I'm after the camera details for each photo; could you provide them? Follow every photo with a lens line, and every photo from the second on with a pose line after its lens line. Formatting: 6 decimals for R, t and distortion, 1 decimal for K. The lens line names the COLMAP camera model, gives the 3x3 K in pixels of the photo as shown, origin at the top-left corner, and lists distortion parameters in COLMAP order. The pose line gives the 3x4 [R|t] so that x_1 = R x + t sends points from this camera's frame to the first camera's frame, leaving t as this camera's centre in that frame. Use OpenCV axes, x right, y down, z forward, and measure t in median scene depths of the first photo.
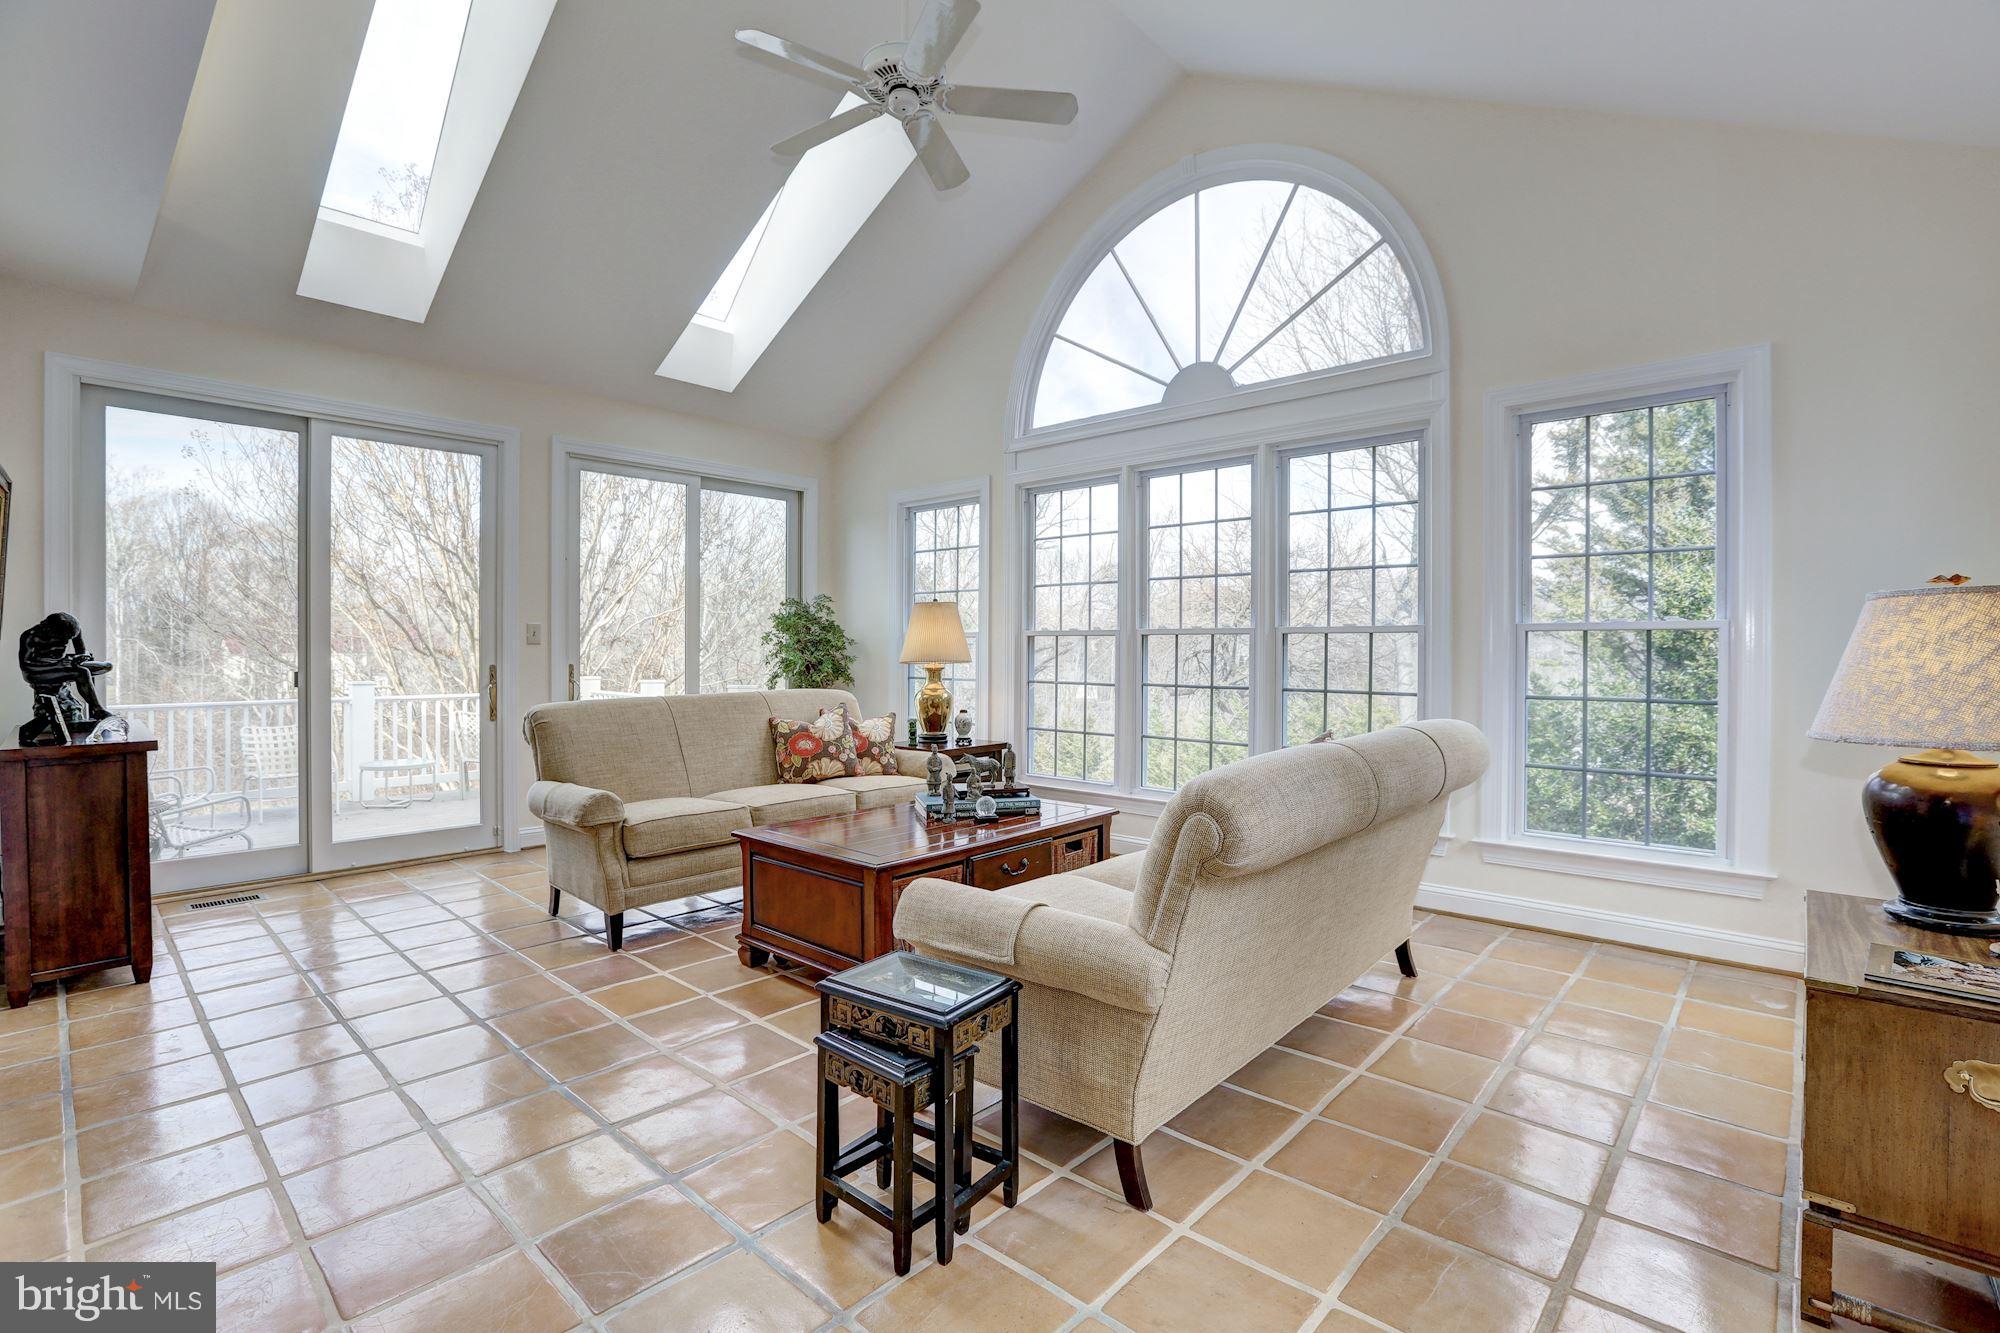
lens RADIAL K [[916.4, 0, 997.4], [0, 916.4, 668.9], [0, 0, 1]] dist [-0.004217, 0.000239]
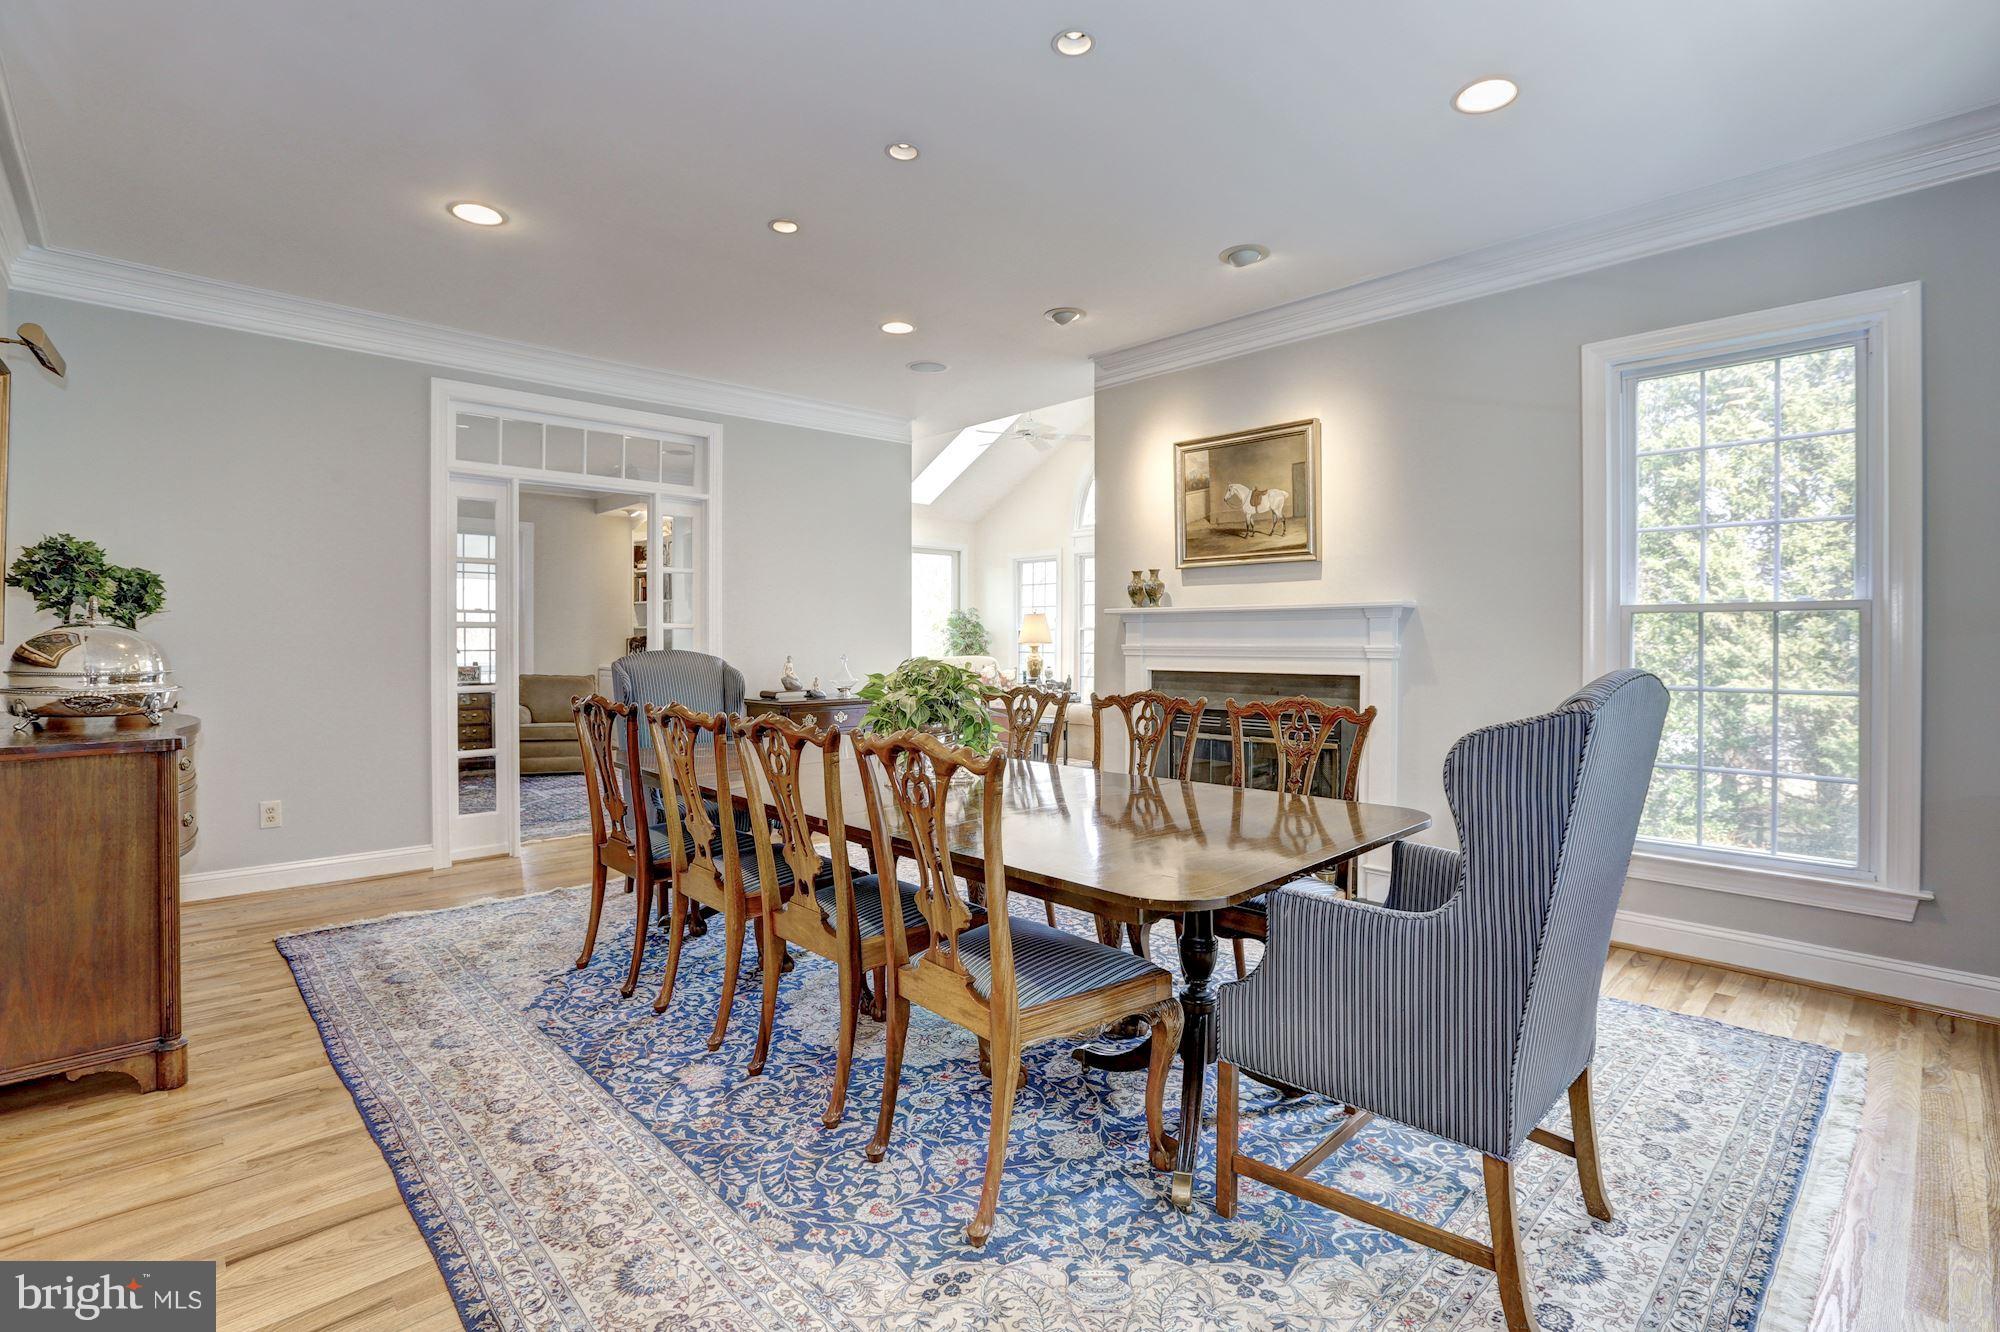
lens RADIAL K [[916.4, 0, 1006.9], [0, 916.4, 657.0], [0, 0, 1]] dist [-0.004217, 0.000239]
pose [[0.996811, -0.006915, -0.079493, 0.026402], [0.006821, 0.999976, -0.001458, 0.023073], [0.079502, 0.000911, 0.996834, -0.873732]]
